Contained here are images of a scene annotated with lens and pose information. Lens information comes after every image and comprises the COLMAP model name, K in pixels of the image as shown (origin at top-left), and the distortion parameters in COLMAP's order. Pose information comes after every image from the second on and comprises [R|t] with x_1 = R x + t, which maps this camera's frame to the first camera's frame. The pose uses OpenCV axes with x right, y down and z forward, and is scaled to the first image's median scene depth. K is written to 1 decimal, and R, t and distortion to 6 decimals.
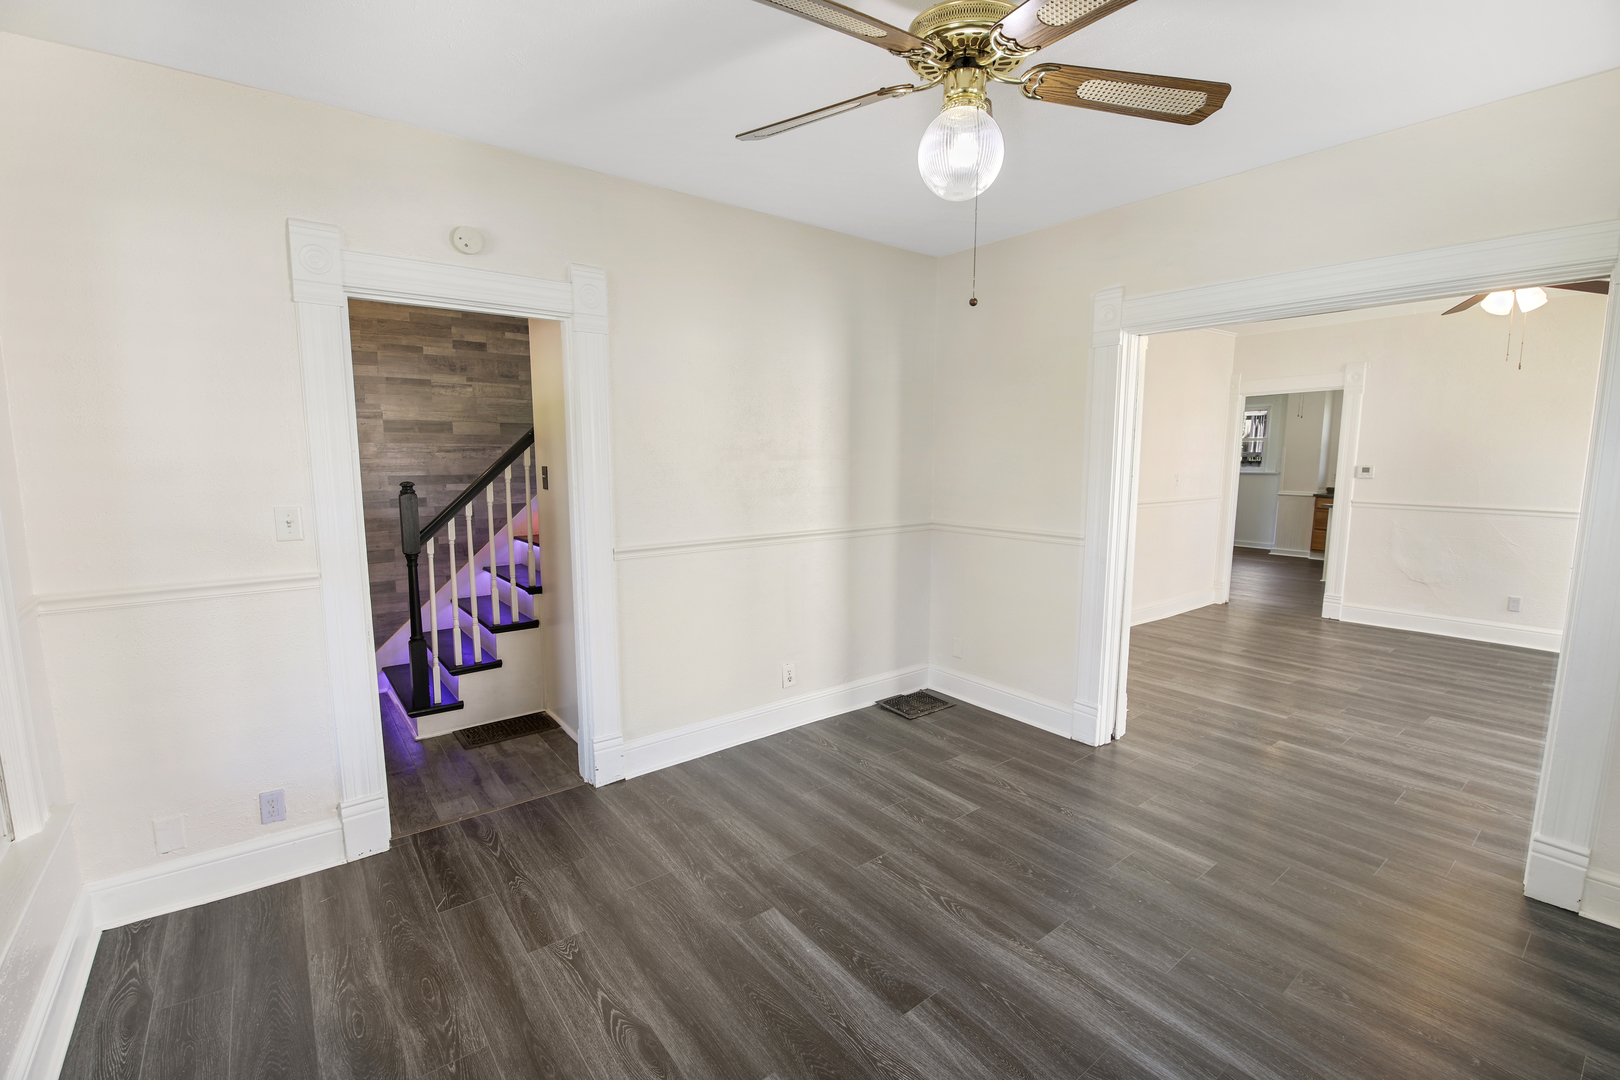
lens RADIAL K [[698.5, 0, 805.2], [0, 698.5, 540.0], [0, 0, 1]] dist [-0.029804, -0.002227]
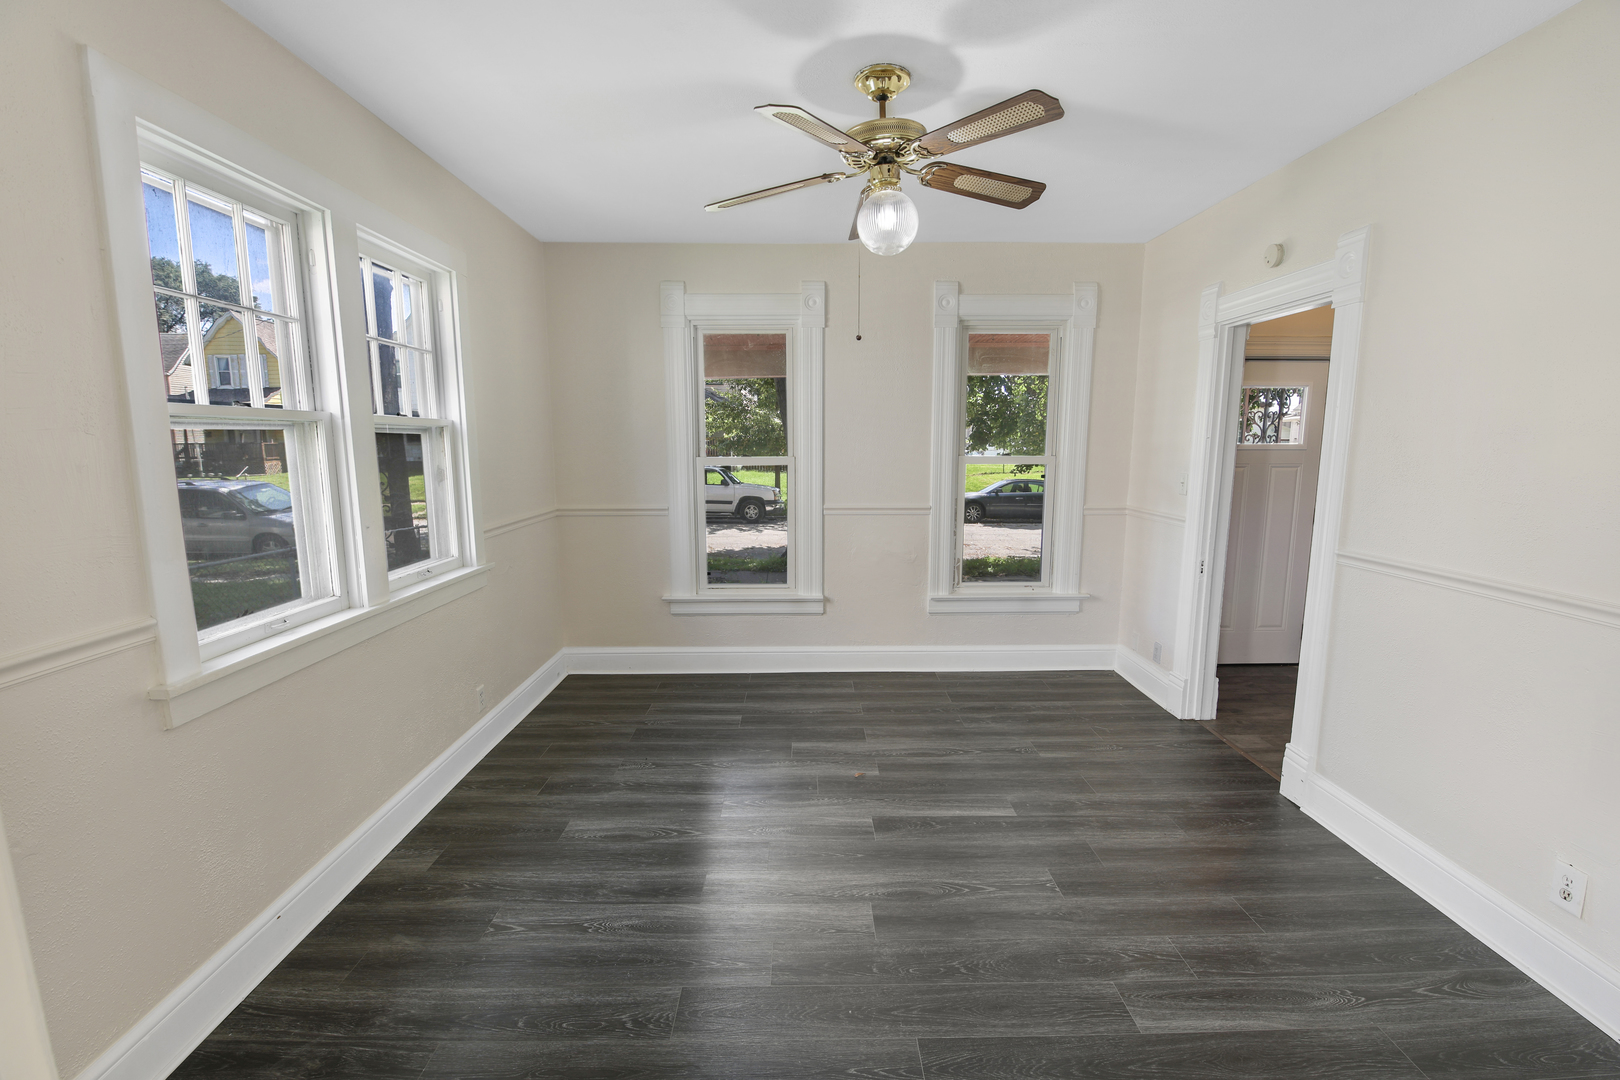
lens RADIAL K [[698.5, 0, 805.7], [0, 698.5, 540.4], [0, 0, 1]] dist [-0.029804, -0.002227]
pose [[-0.608788, 0.117047, -0.784651, 0.574714], [-0.089252, 0.972672, 0.214343, -0.088696], [0.788297, 0.200521, -0.581704, 0.702156]]
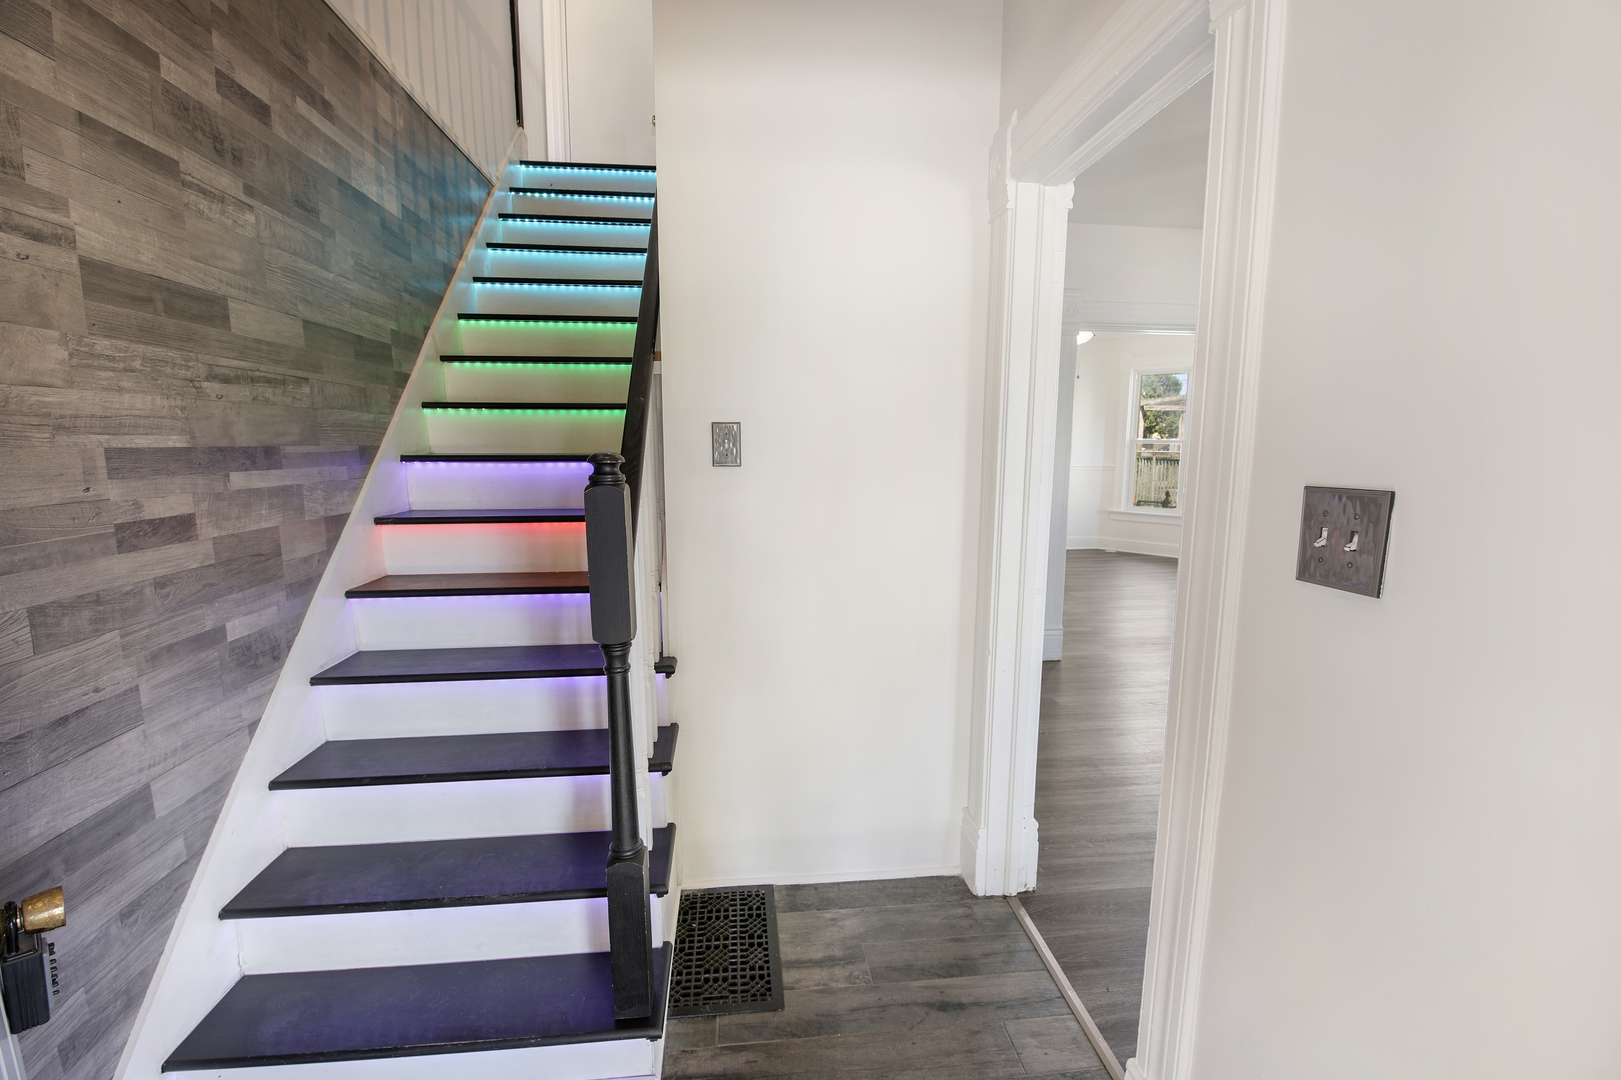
lens RADIAL K [[698.9, 0, 810.1], [0, 698.9, 548.1], [0, 0, 1]] dist [-0.029804, -0.002227]
pose [[0.526894, -0.123722, 0.840878, -0.693181], [0.092591, 0.991816, 0.087912, -0.047008], [-0.844872, 0.031538, 0.534037, 0.585023]]
